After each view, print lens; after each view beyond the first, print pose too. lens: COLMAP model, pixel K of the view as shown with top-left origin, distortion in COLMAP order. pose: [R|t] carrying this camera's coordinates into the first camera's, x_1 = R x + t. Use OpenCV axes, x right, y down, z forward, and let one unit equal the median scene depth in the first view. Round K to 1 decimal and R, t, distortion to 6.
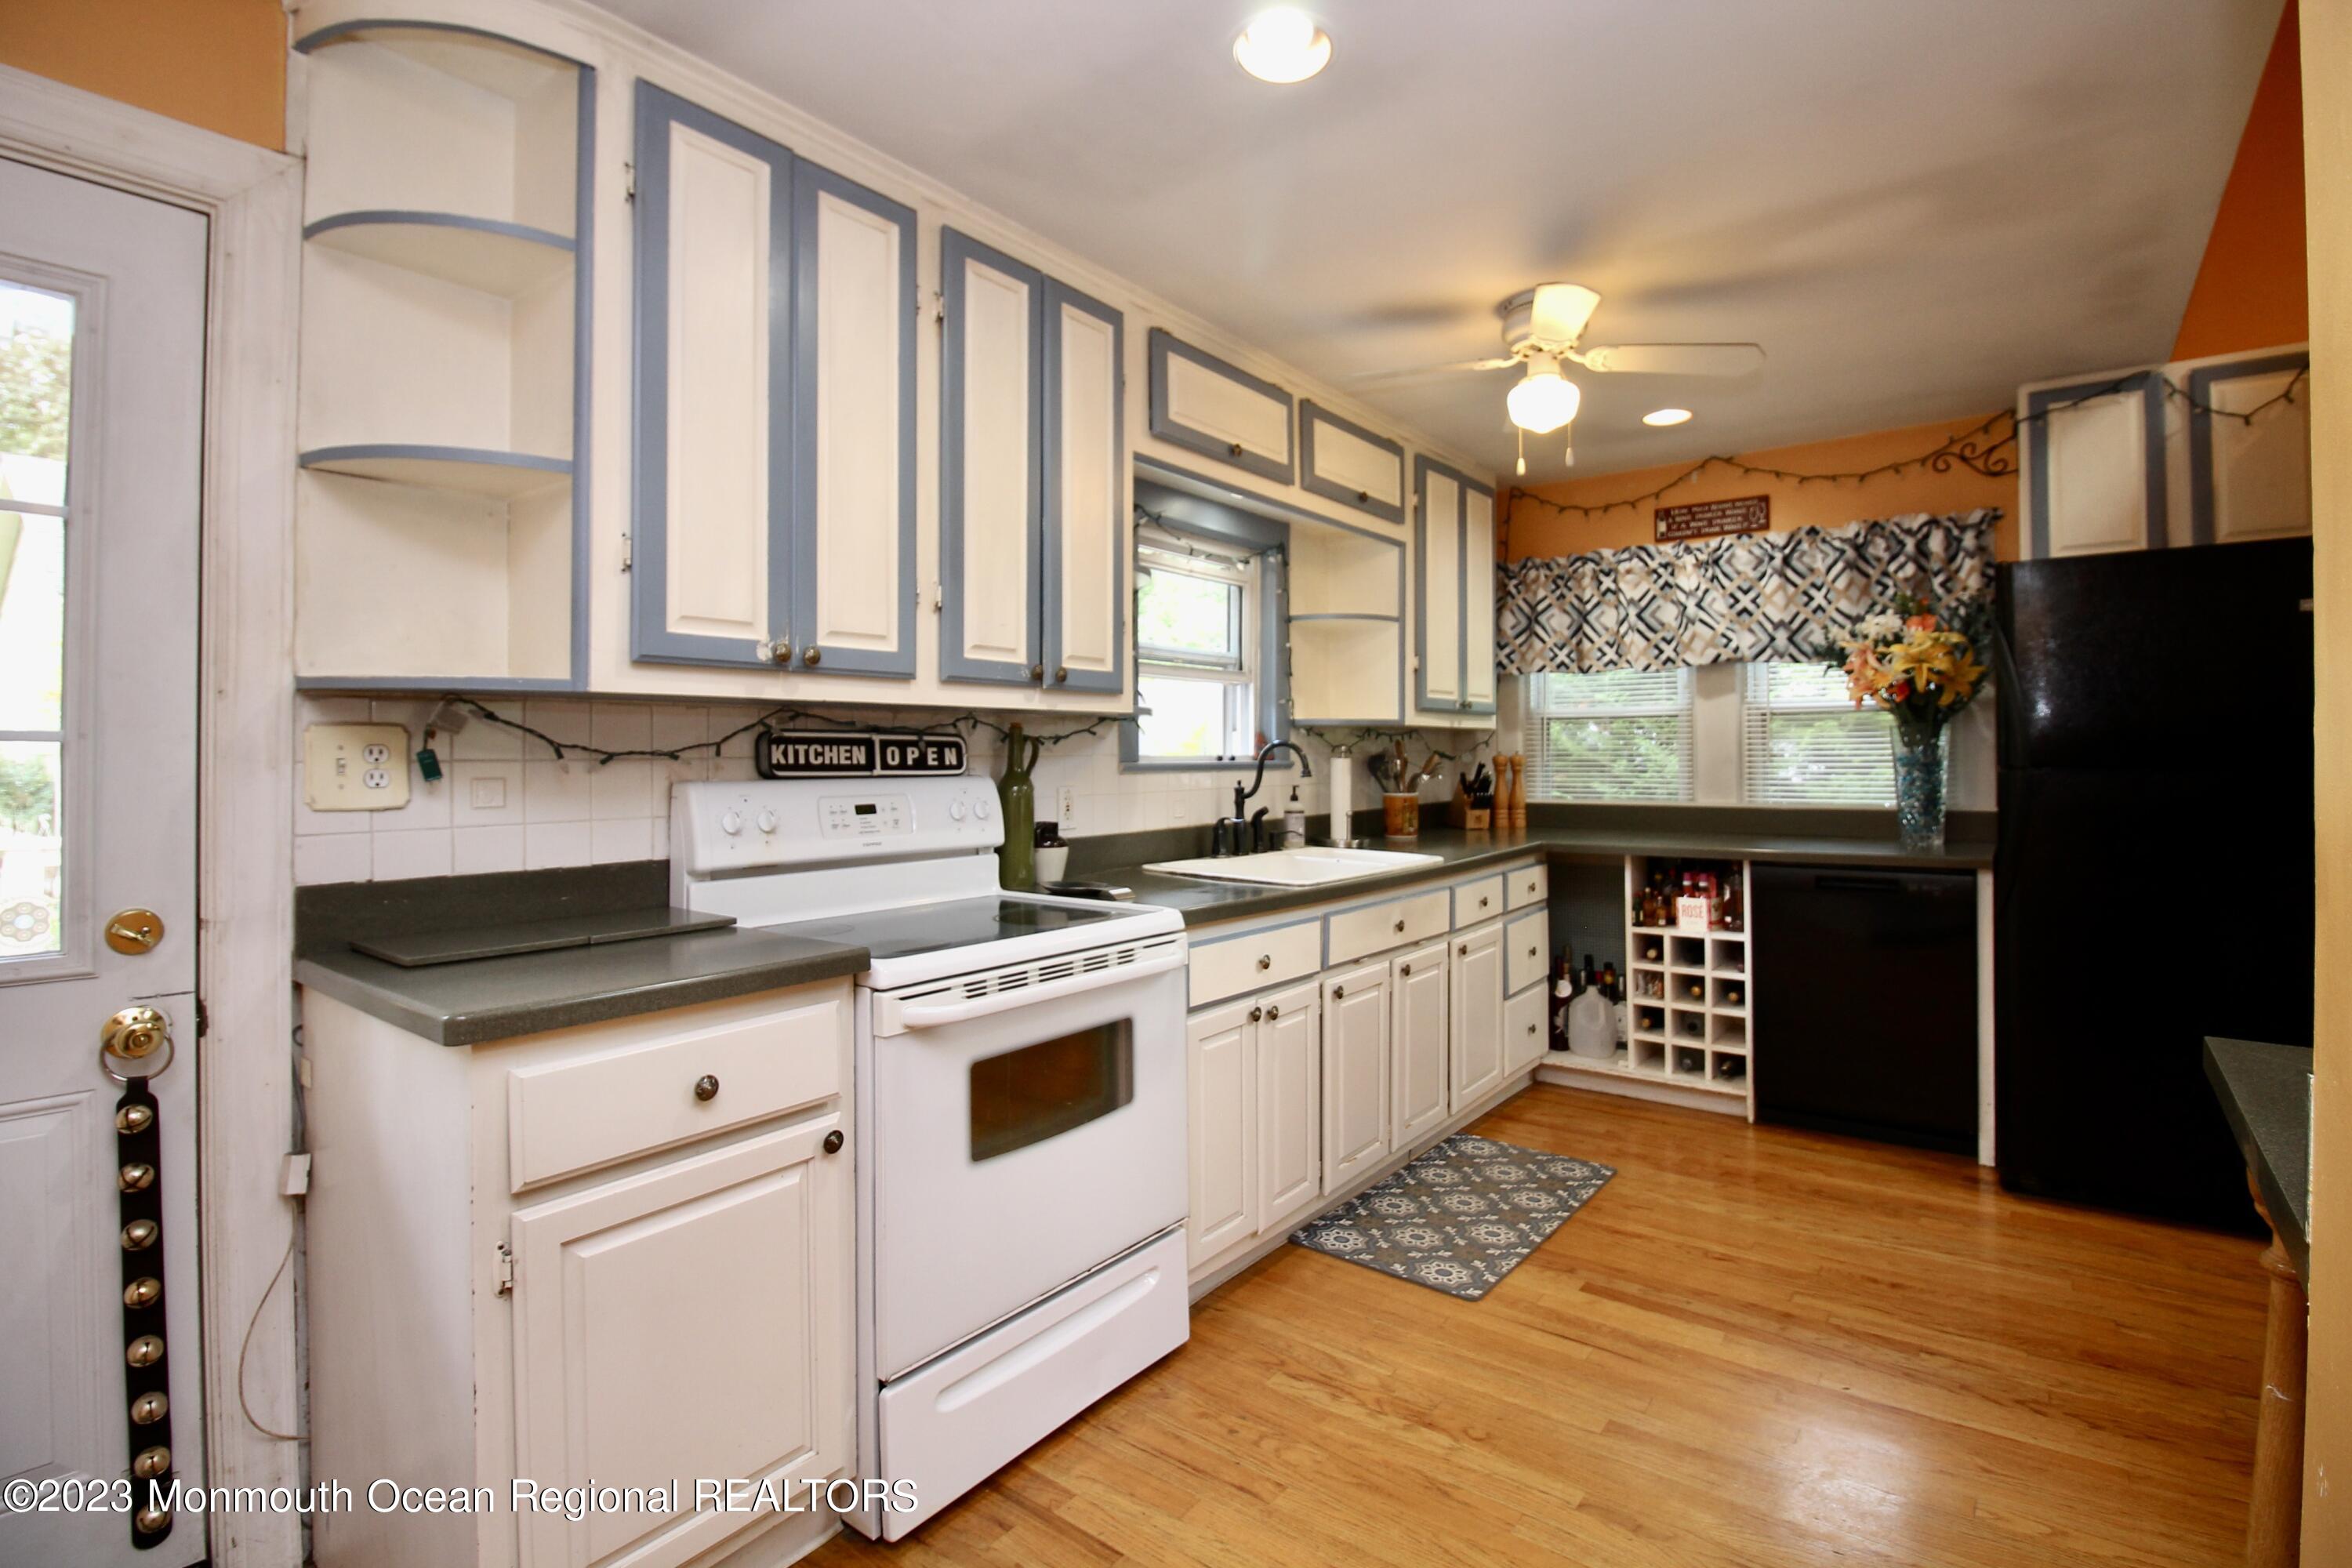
lens RADIAL K [[1100.3, 0, 1198.1], [0, 1100.3, 751.7], [0, 0, 1]] dist [-0.000219, -0.013208]
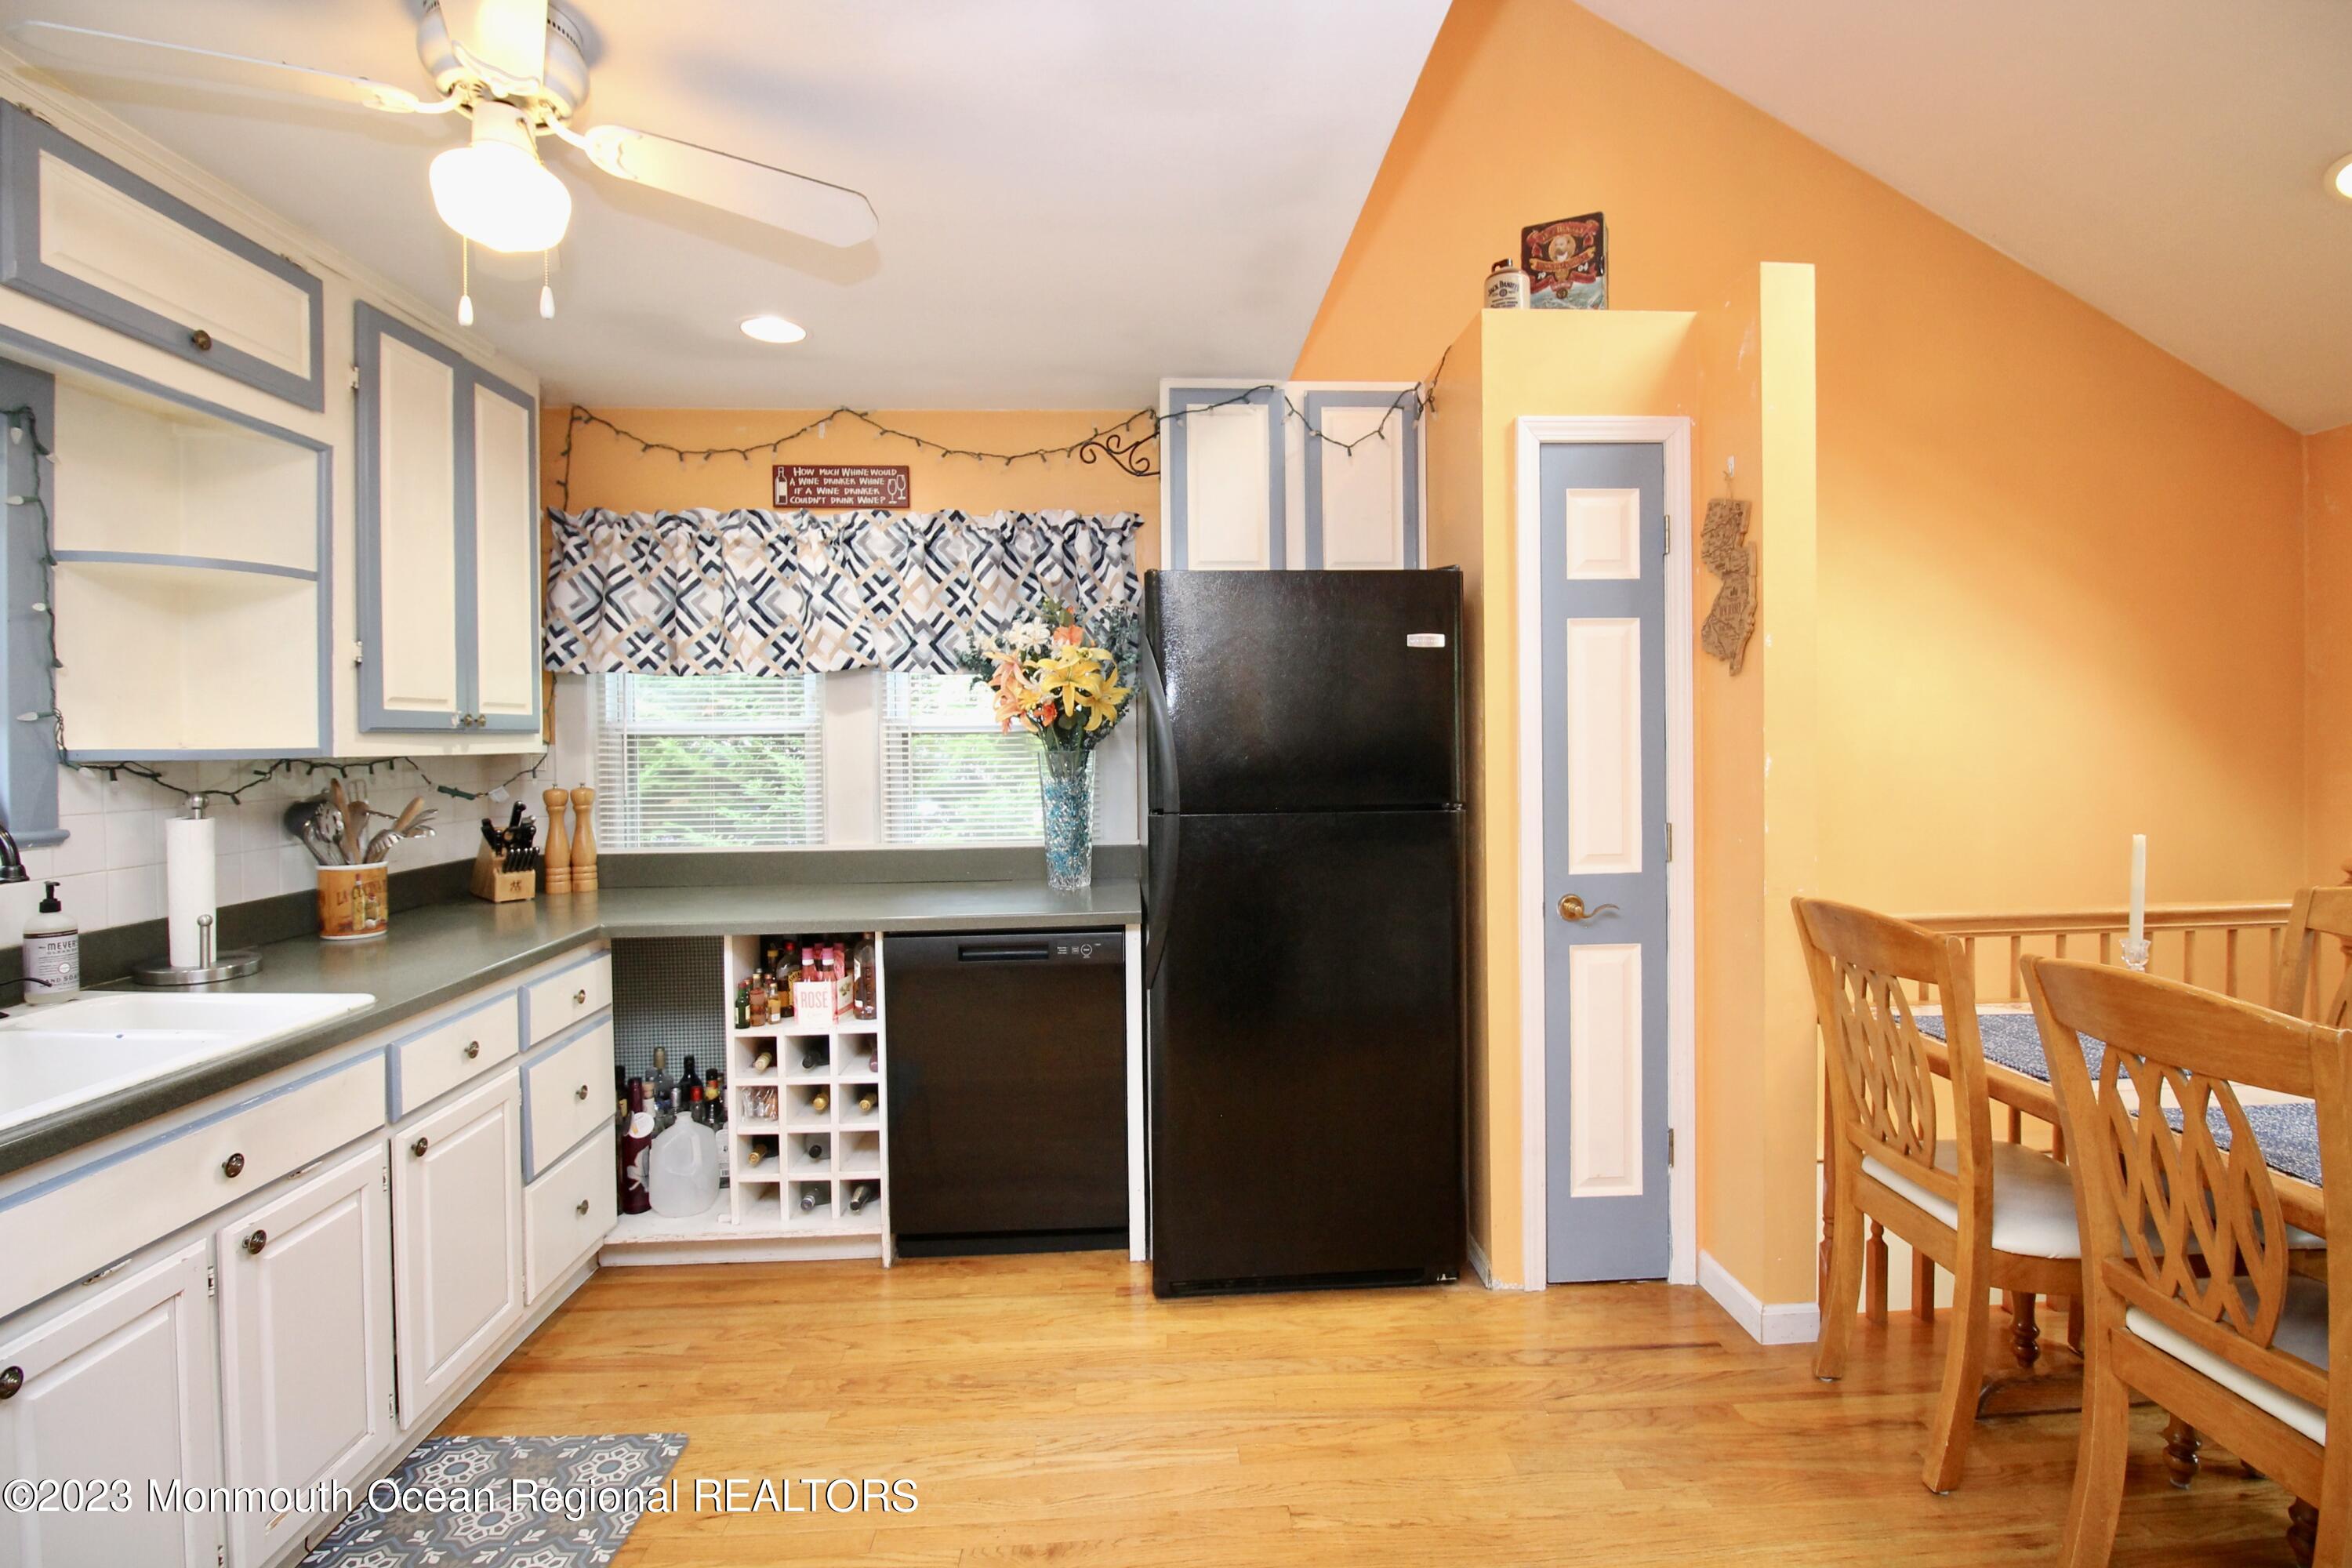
lens RADIAL K [[1100.3, 0, 1198.1], [0, 1100.3, 751.7], [0, 0, 1]] dist [-0.000219, -0.013208]
pose [[0.758583, -0.009421, 0.651508, 0.162458], [0.003193, 0.999937, 0.010742, -0.032677], [-0.651568, -0.006069, 0.758566, 0.262132]]
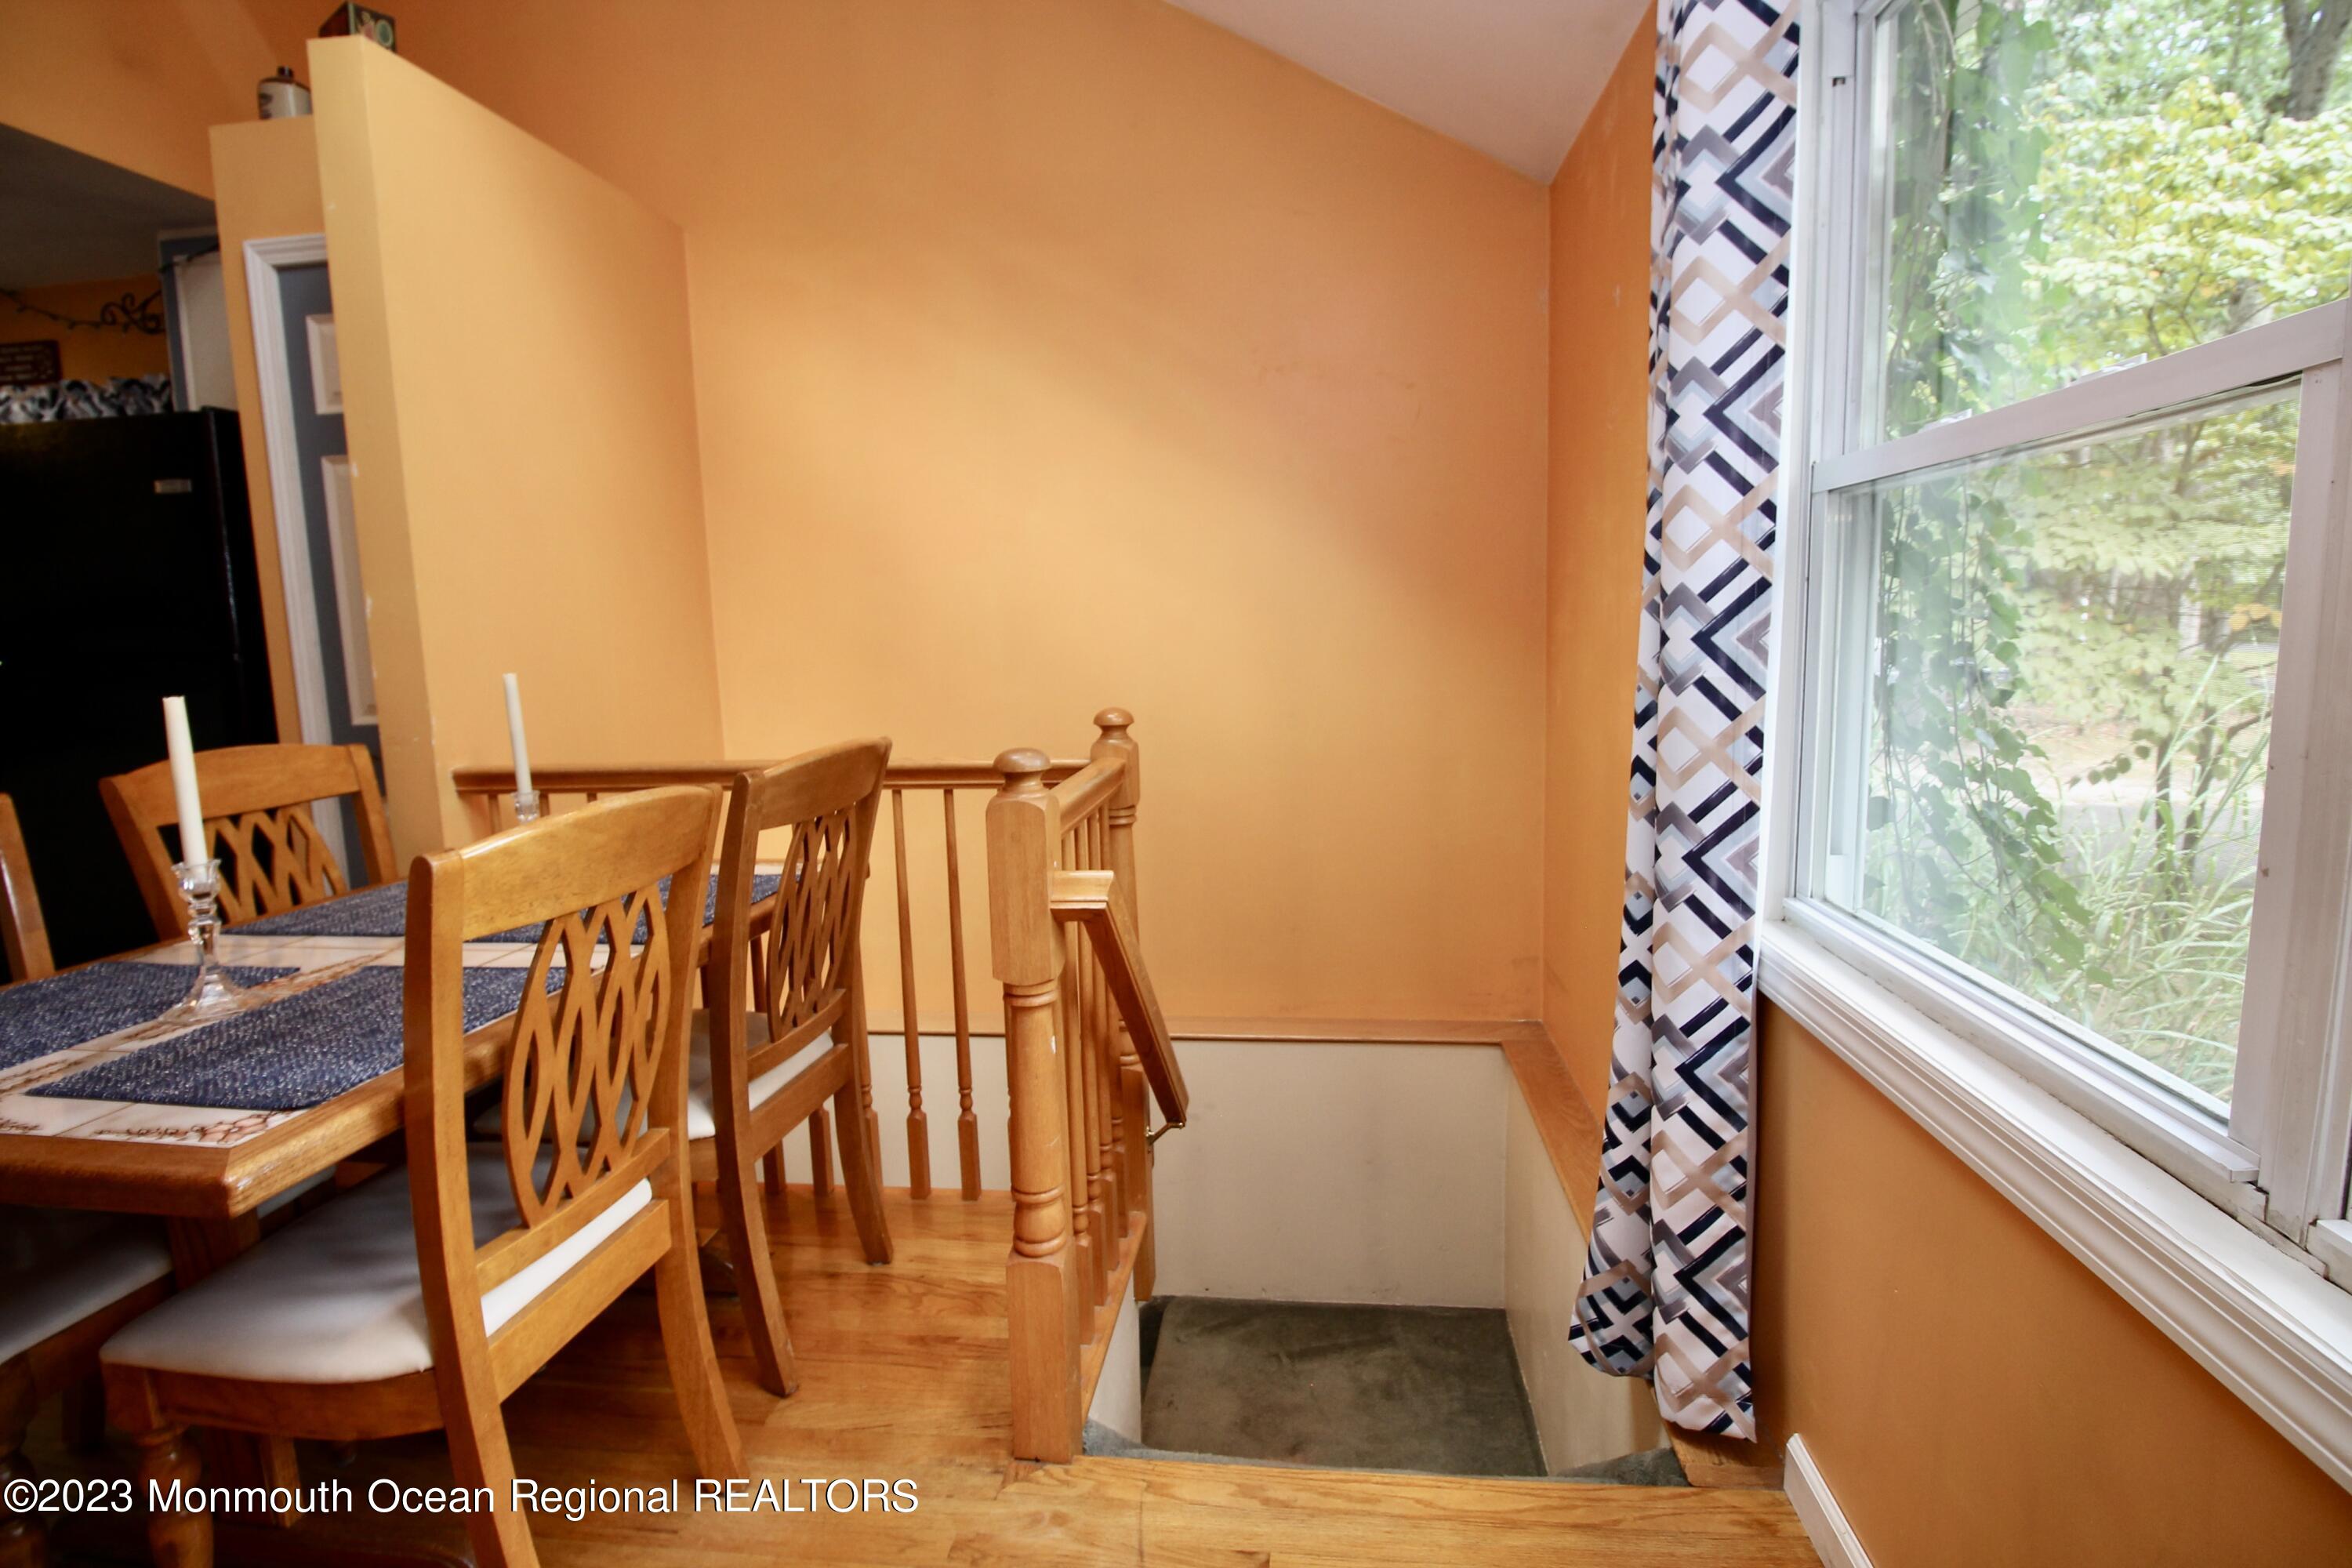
lens RADIAL K [[1100.3, 0, 1198.1], [0, 1100.3, 751.7], [0, 0, 1]] dist [-0.000219, -0.013208]
pose [[0.853118, -0.081278, 0.515349, 0.902242], [0.020190, 0.992194, 0.123062, -0.002863], [-0.521328, -0.094582, 0.848099, -0.217324]]
